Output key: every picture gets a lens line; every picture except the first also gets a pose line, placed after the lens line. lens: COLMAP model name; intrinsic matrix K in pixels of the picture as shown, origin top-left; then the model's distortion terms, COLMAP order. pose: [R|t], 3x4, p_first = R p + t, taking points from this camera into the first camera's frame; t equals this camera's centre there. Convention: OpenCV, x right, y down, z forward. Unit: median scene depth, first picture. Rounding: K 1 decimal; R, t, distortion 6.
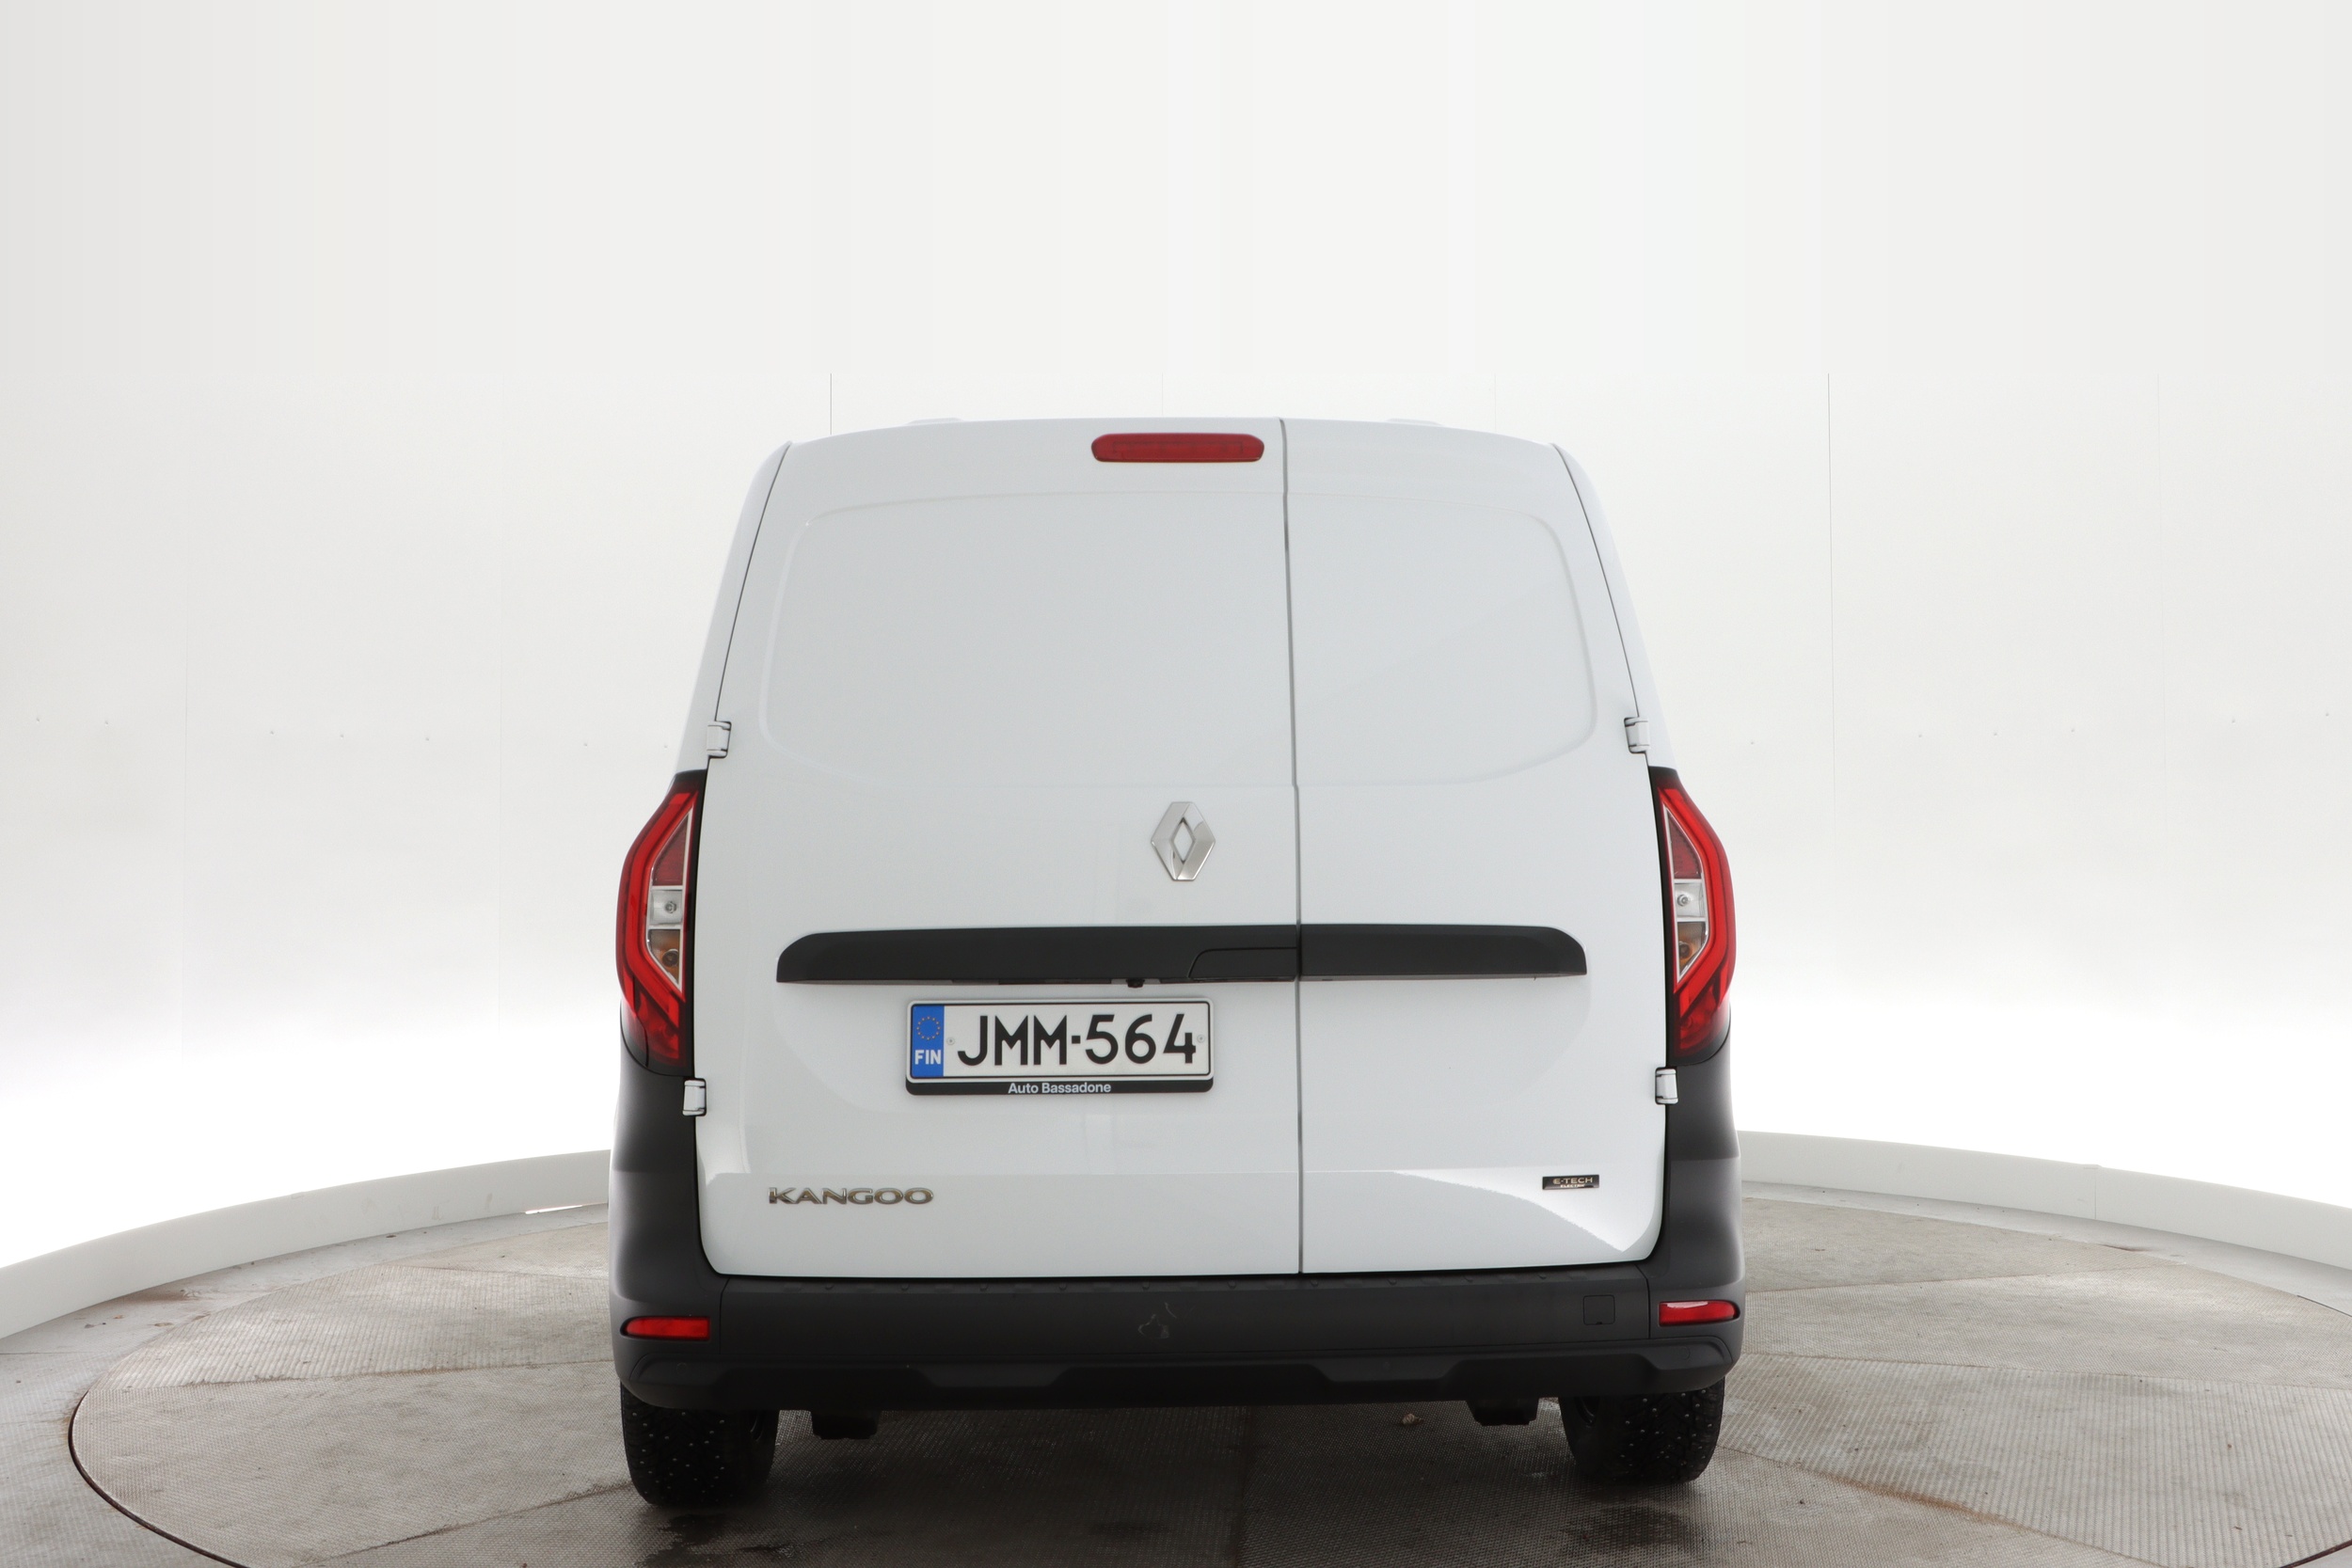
lens RADIAL K [[2808.5, 0, 1170.9], [0, 2808.5, 787.0], [0, 0, 1]] dist [-0.140360, 0.000000]
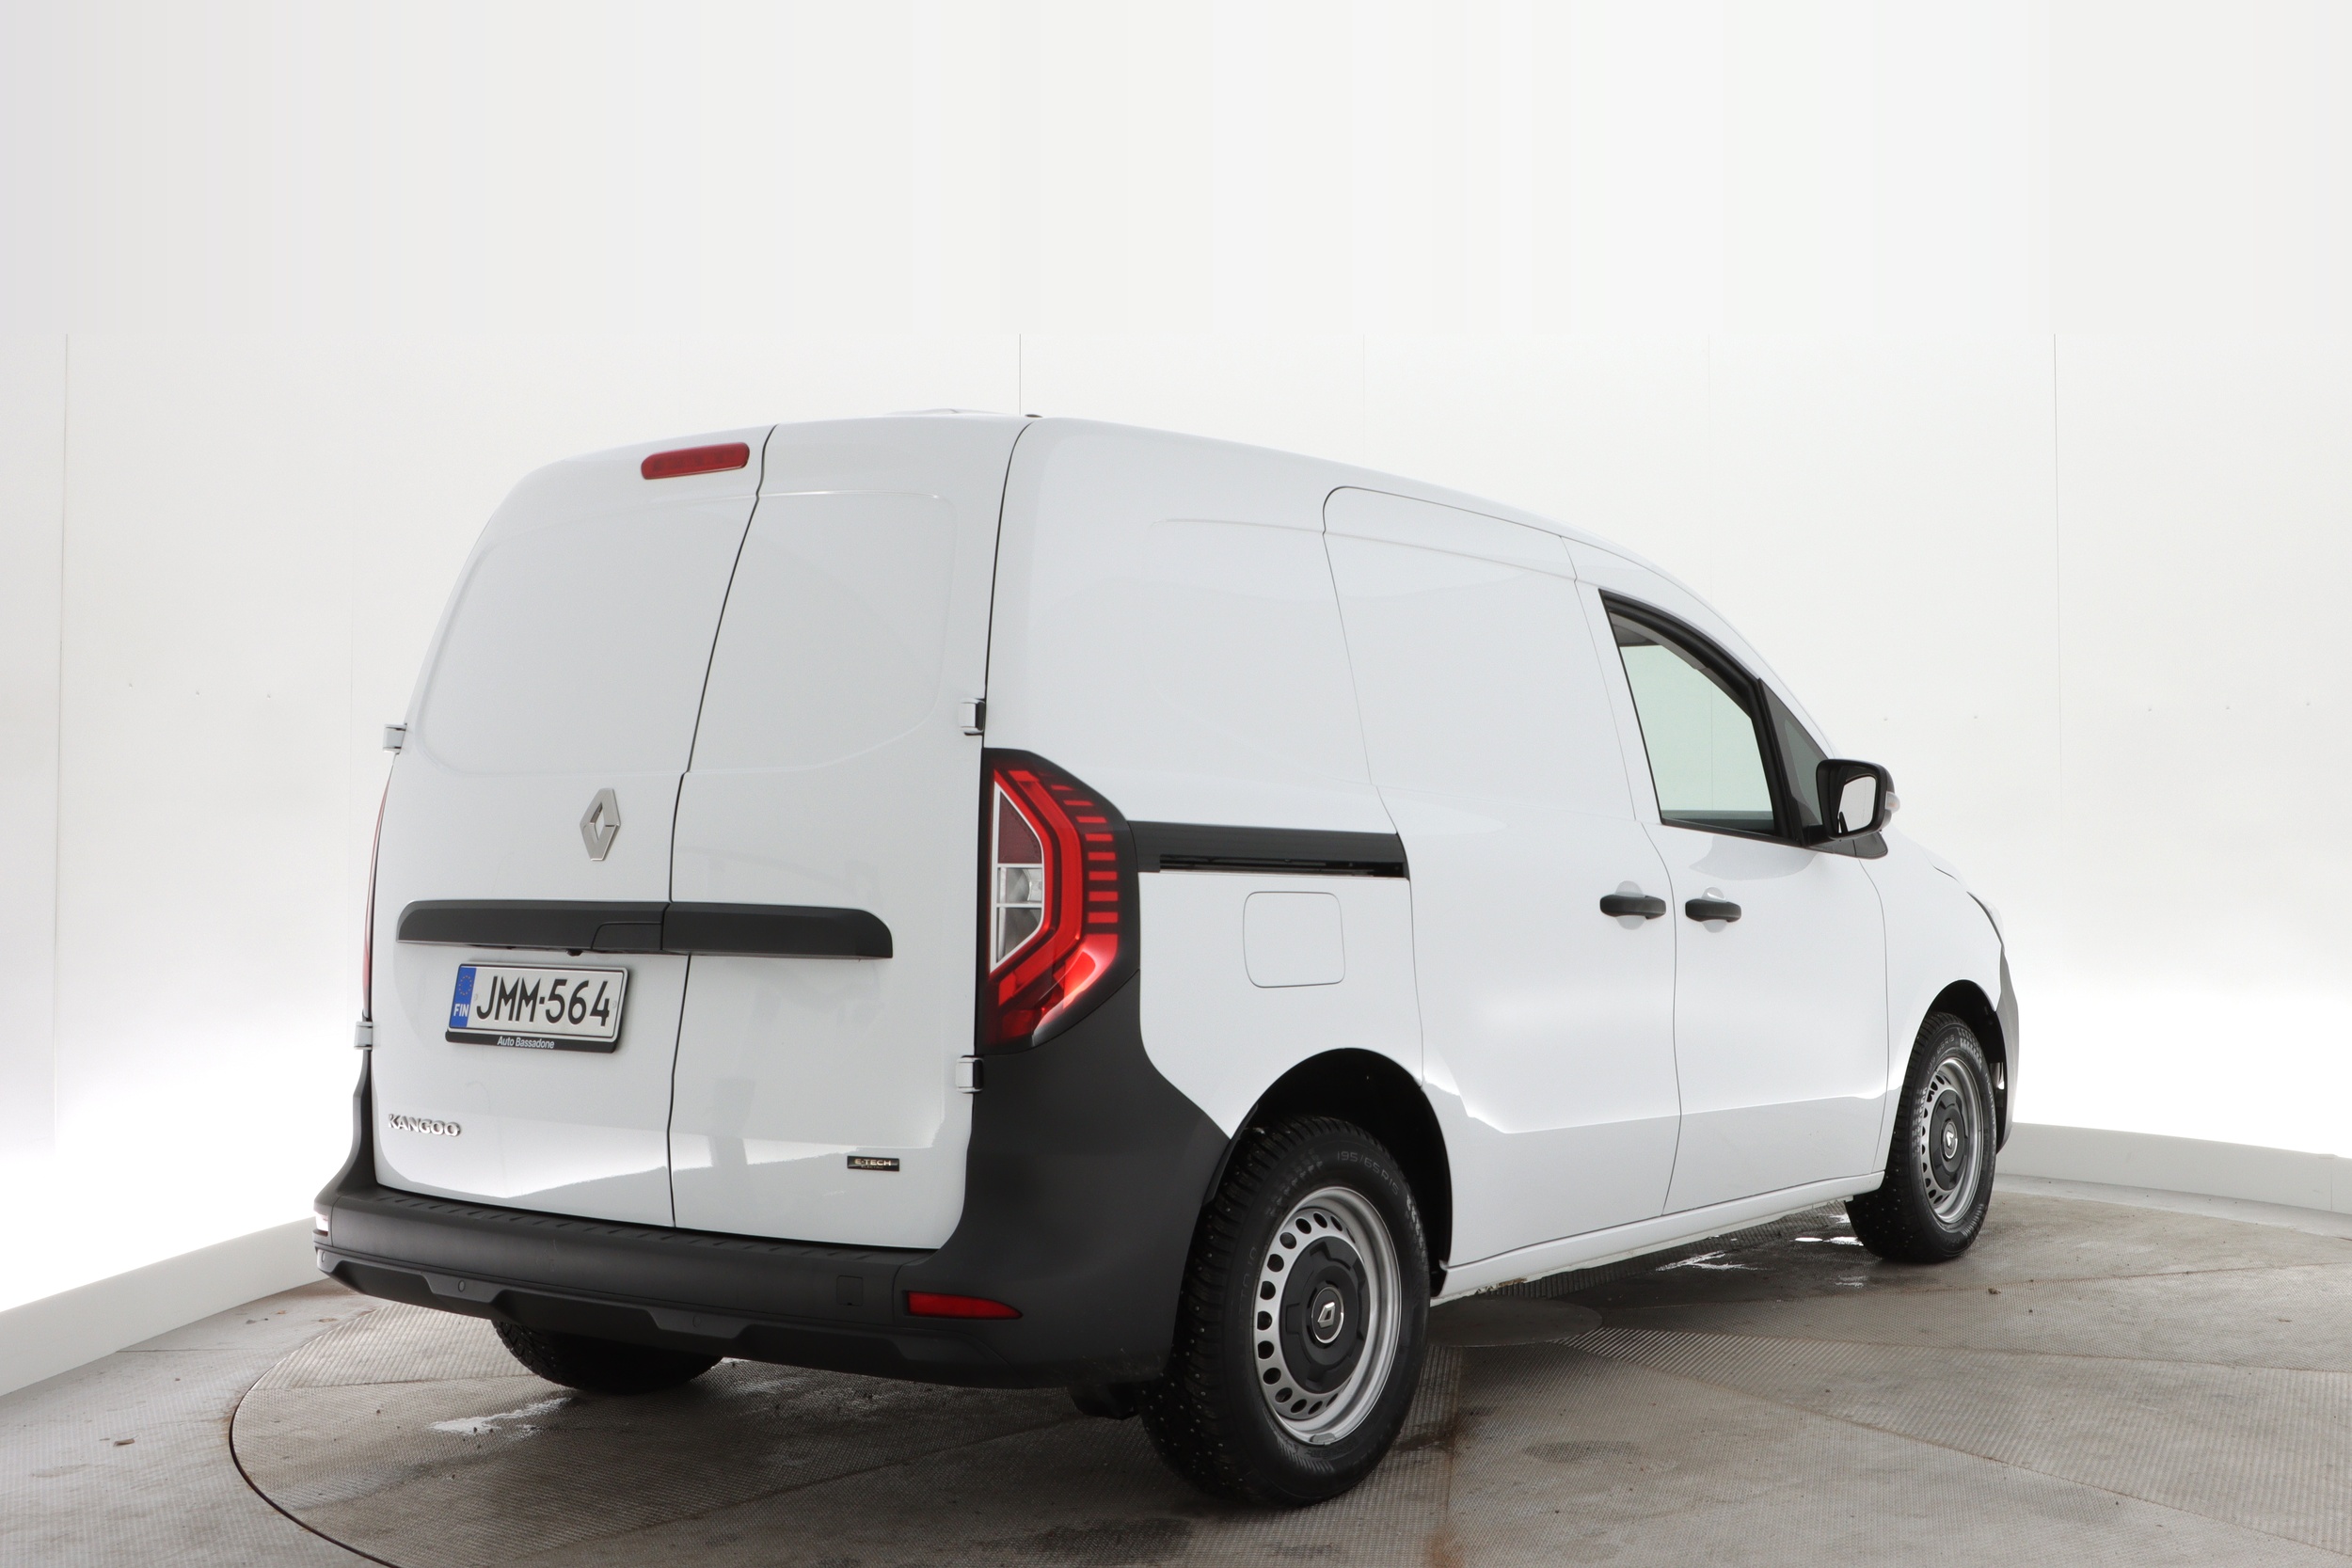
lens RADIAL K [[2808.5, 0, 1184.9], [0, 2808.5, 774.4], [0, 0, 1]] dist [-0.140360, 0.000000]
pose [[0.789746, -0.010296, -0.613347, 0.854912], [0.008886, 0.999946, -0.005344, 0.007709], [0.613369, -0.001230, 0.789795, 0.276057]]
